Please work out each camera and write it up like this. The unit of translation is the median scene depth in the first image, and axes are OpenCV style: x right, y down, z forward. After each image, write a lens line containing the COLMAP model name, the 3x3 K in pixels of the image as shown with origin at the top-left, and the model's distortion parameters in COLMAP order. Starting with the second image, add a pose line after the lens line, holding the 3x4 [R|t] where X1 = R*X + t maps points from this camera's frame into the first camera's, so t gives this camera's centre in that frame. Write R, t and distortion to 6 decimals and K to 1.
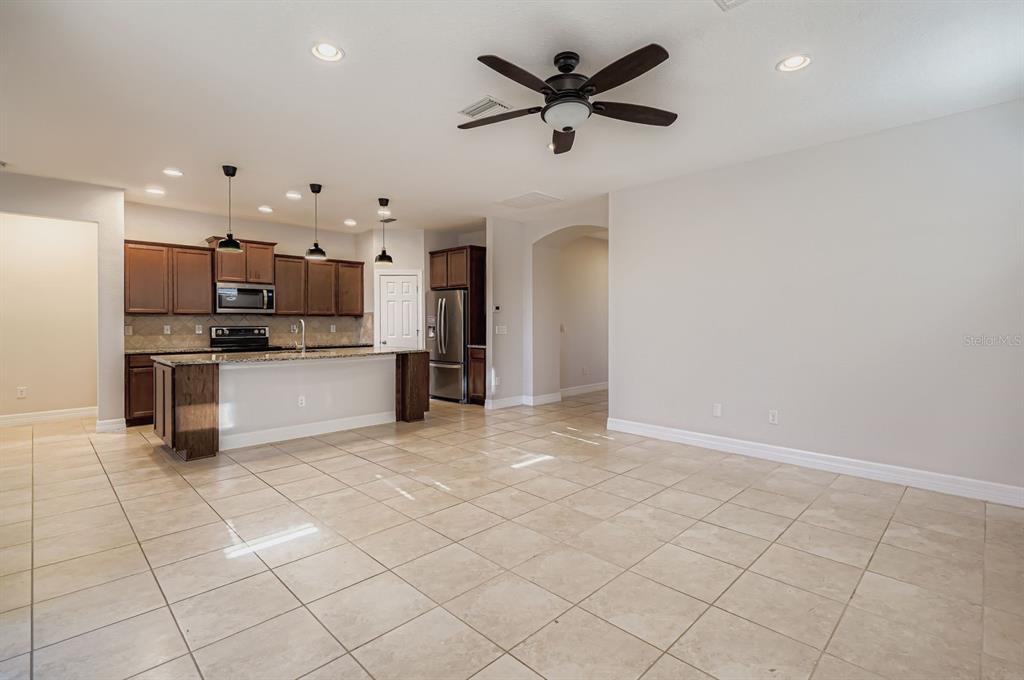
lens RADIAL K [[476.5, 0, 511.3], [0, 476.5, 322.8], [0, 0, 1]] dist [0.002528, -0.000470]
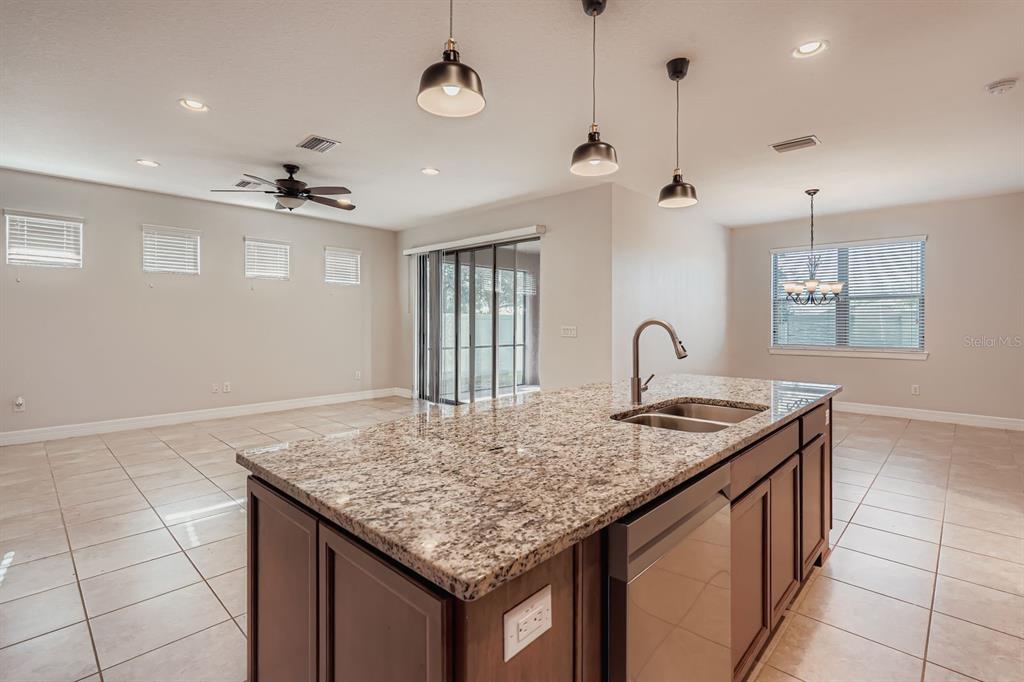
lens RADIAL K [[473.4, 0, 513.9], [0, 473.4, 328.3], [0, 0, 1]] dist [0.000901, -0.001019]
pose [[-0.999621, -0.003020, -0.027373, -0.265106], [-0.003446, 0.999874, 0.015518, -0.003570], [0.027323, 0.015606, -0.999505, 1.133108]]
